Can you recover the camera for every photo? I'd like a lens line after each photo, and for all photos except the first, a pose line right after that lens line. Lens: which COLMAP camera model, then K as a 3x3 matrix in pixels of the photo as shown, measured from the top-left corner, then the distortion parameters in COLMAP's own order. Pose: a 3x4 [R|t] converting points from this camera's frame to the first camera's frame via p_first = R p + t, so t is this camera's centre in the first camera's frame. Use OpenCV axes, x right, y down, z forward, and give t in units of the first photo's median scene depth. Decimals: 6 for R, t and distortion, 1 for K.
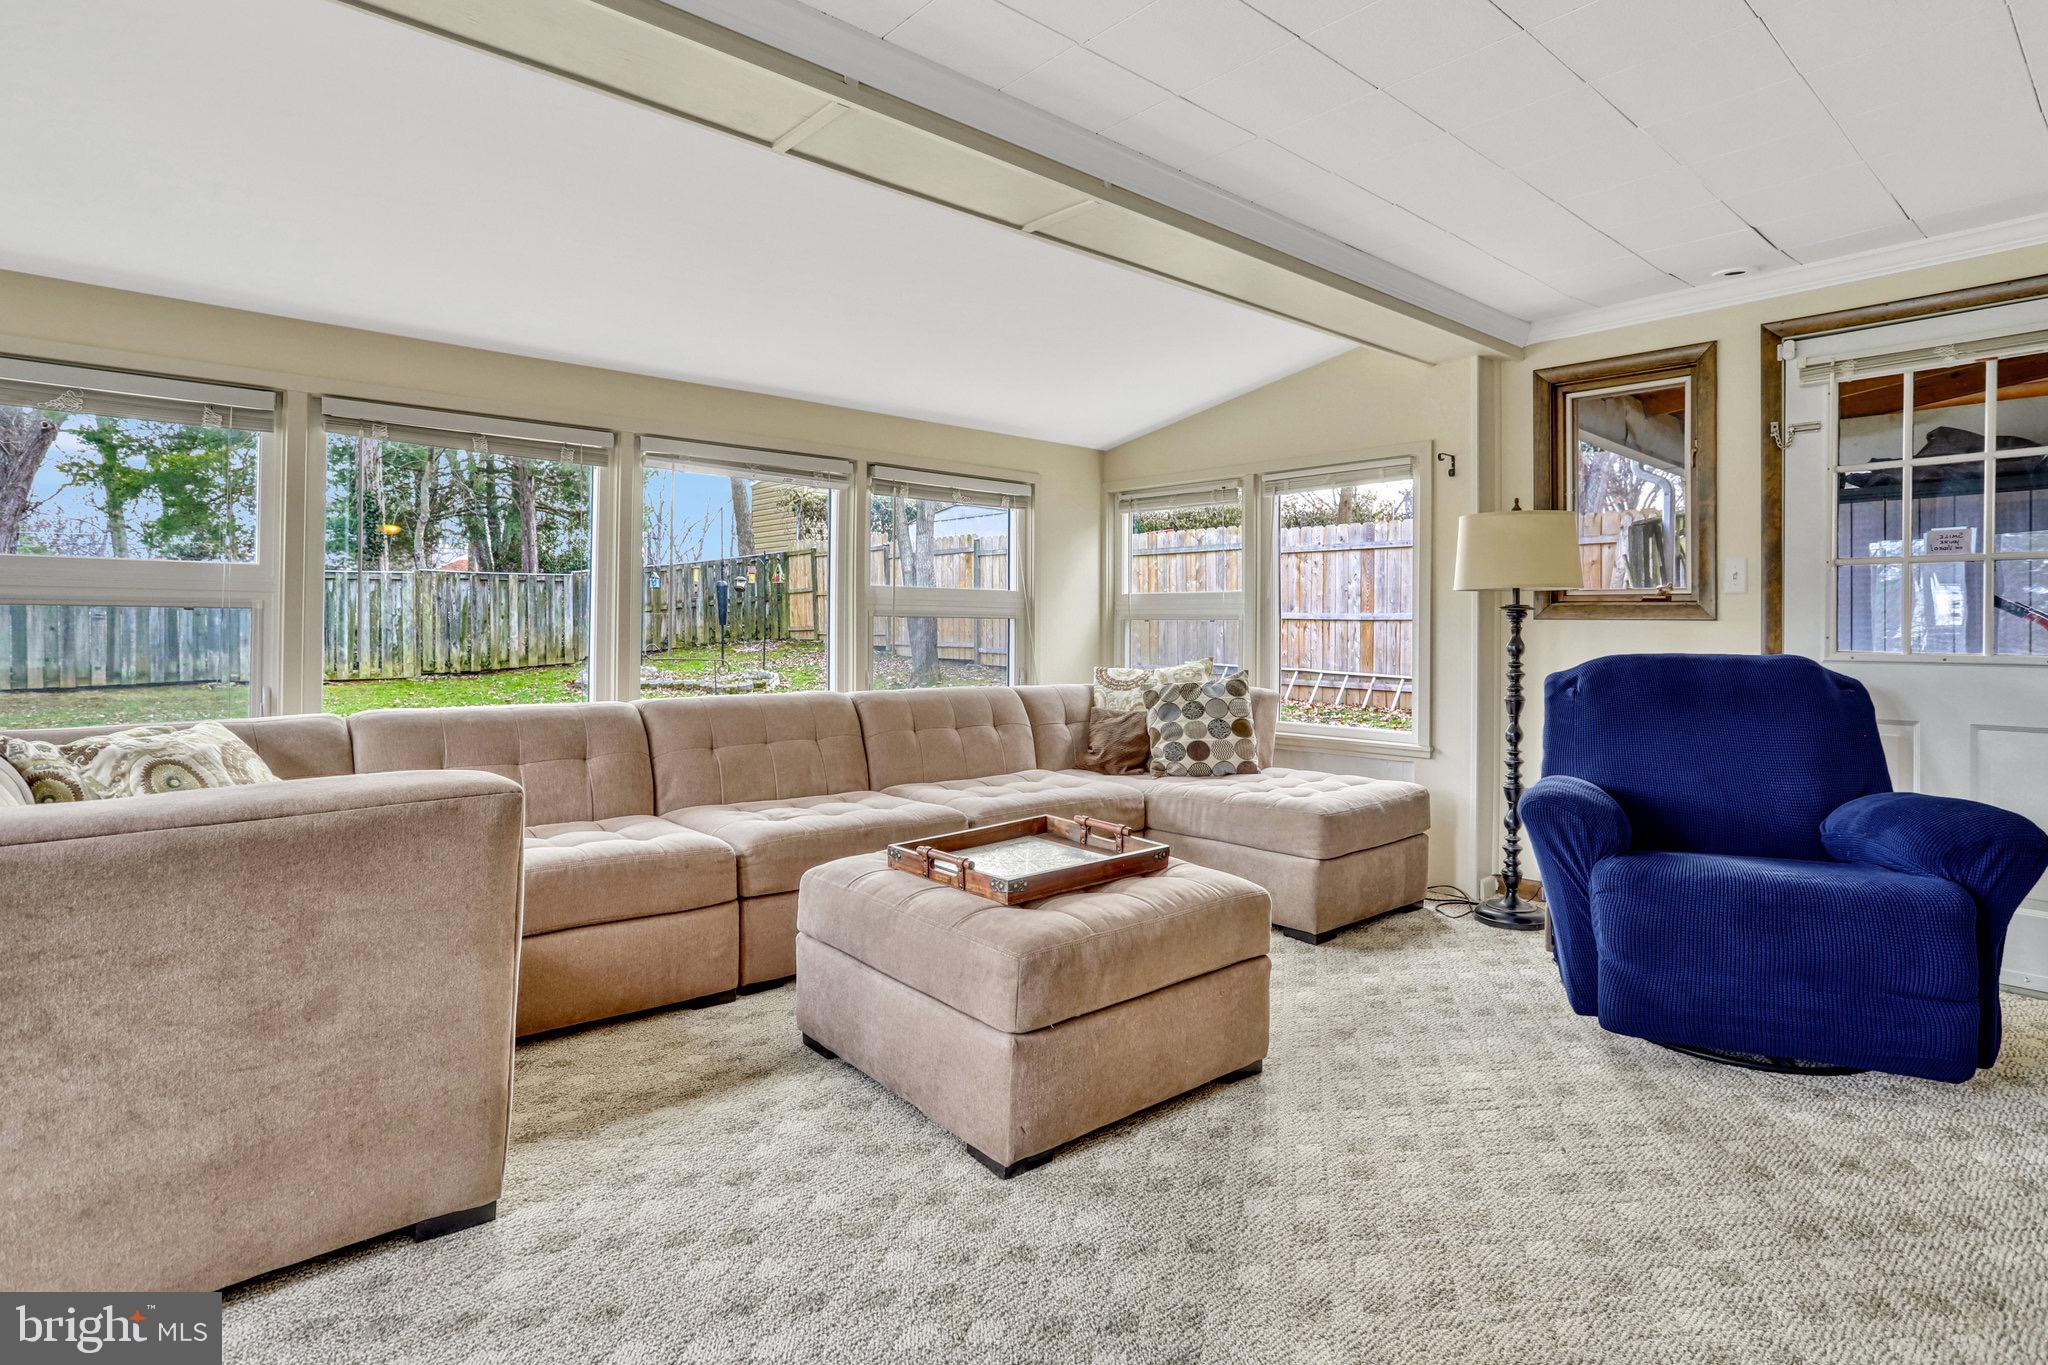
lens RADIAL K [[1044.3, 0, 1010.2], [0, 1044.3, 625.0], [0, 0, 1]] dist [-0.021617, 0.001280]
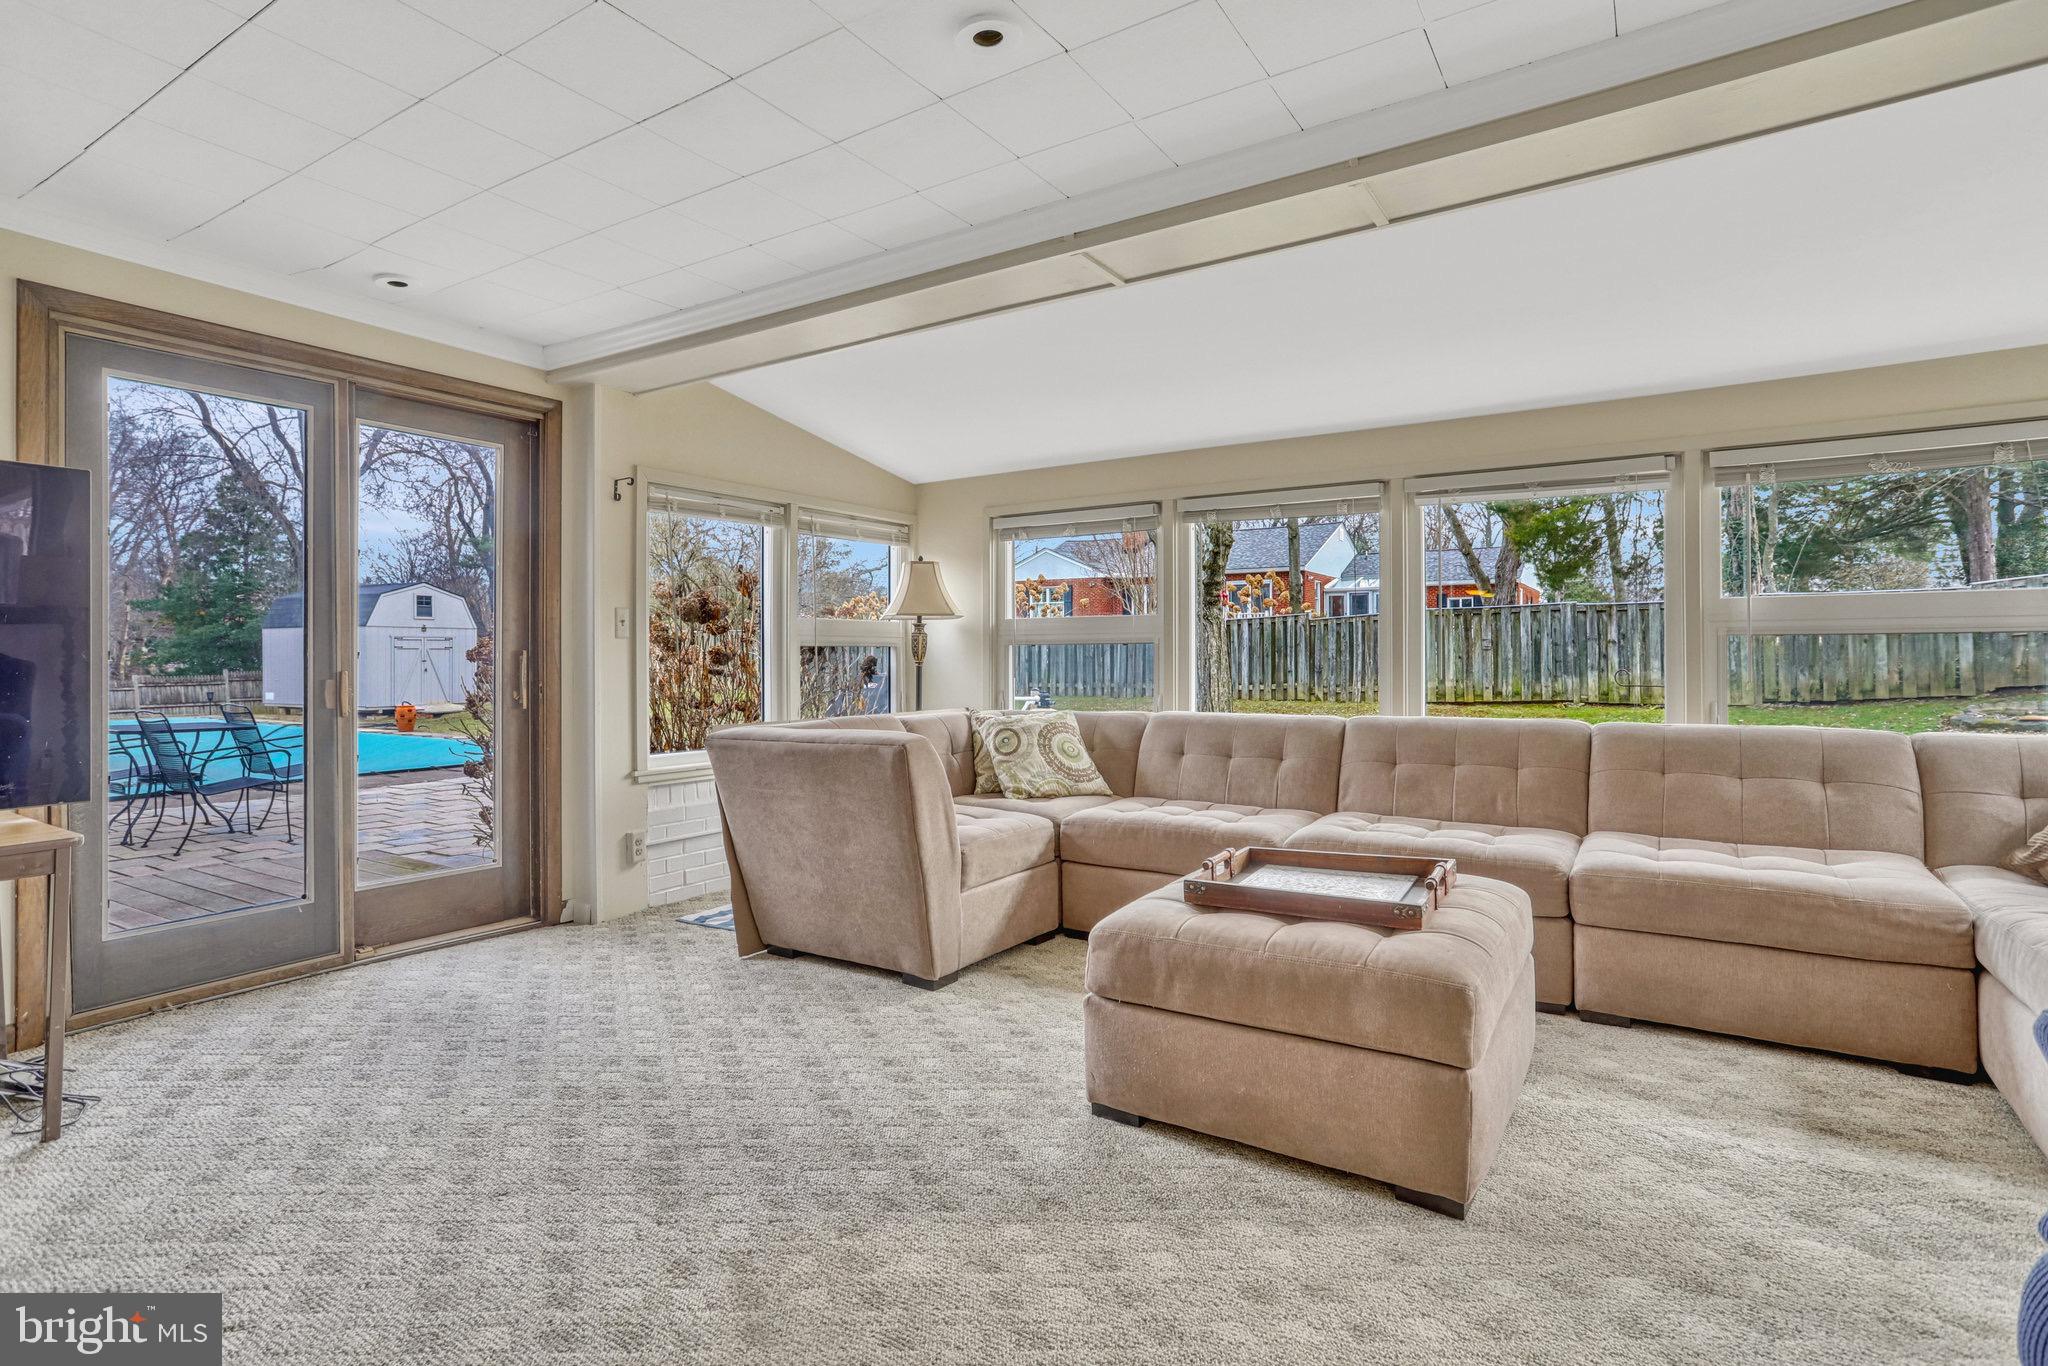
lens RADIAL K [[1014.8, 0, 1025.5], [0, 1014.8, 653.5], [0, 0, 1]] dist [-0.058106, 0.046111]
pose [[0.282802, -0.010187, -0.959124, 0.493393], [0.010729, 0.999915, -0.007457, 0.005956], [0.959118, -0.008182, 0.282887, 0.274635]]
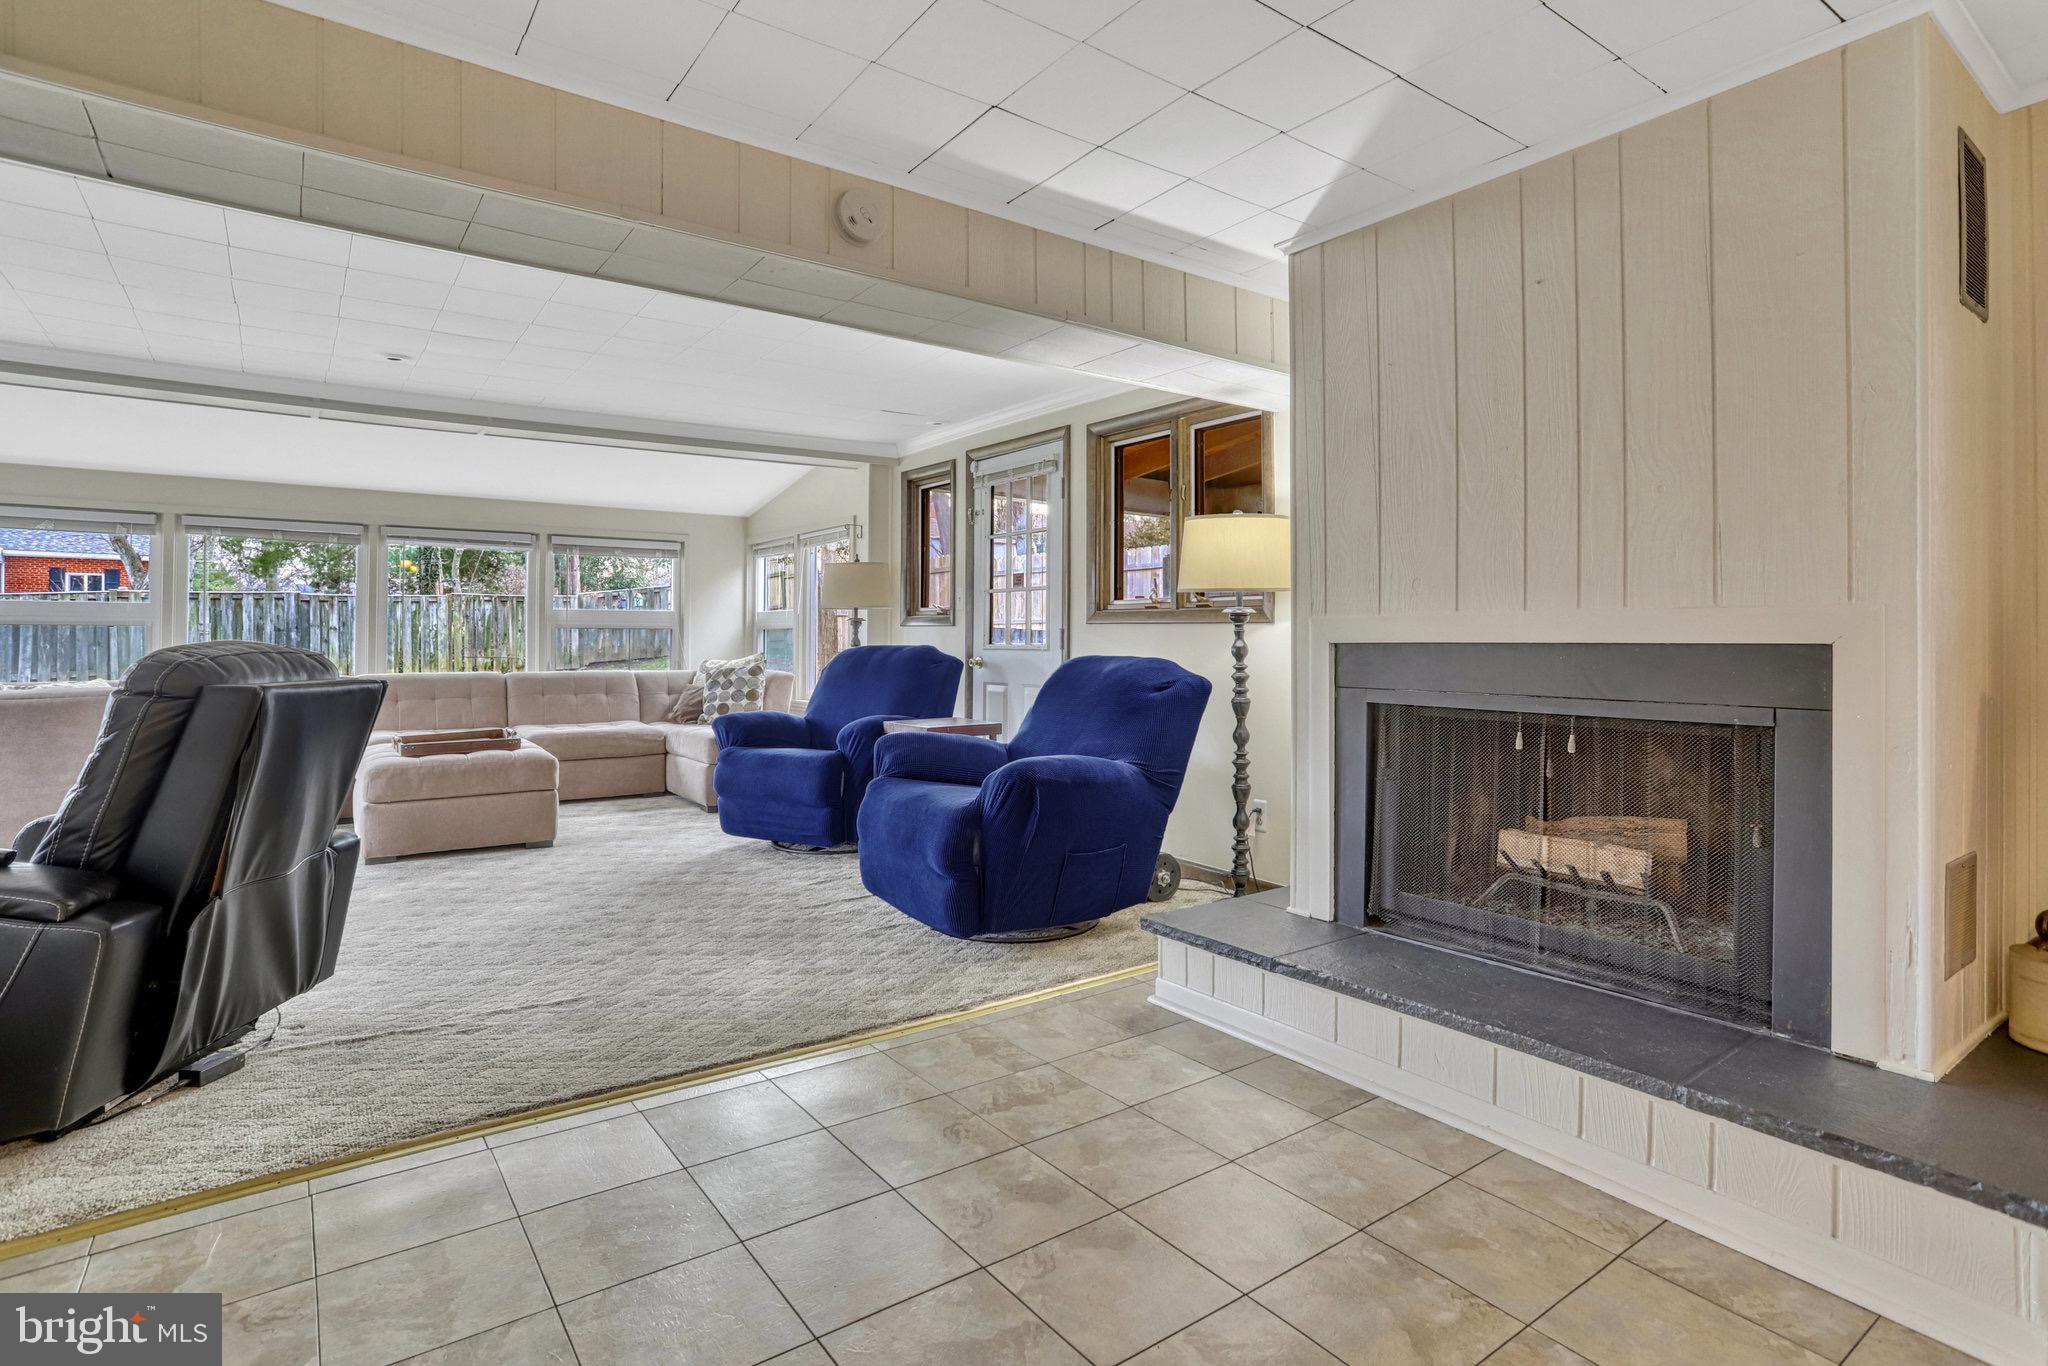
lens RADIAL K [[1012.0, 0, 984.0], [0, 1012.0, 626.6], [0, 0, 1]] dist [-0.001801, 0.013337]
pose [[0.993793, -0.007266, -0.111007, 0.753397], [0.006201, 0.999931, -0.009935, 0.009575], [0.111071, 0.009185, 0.993770, -0.521440]]
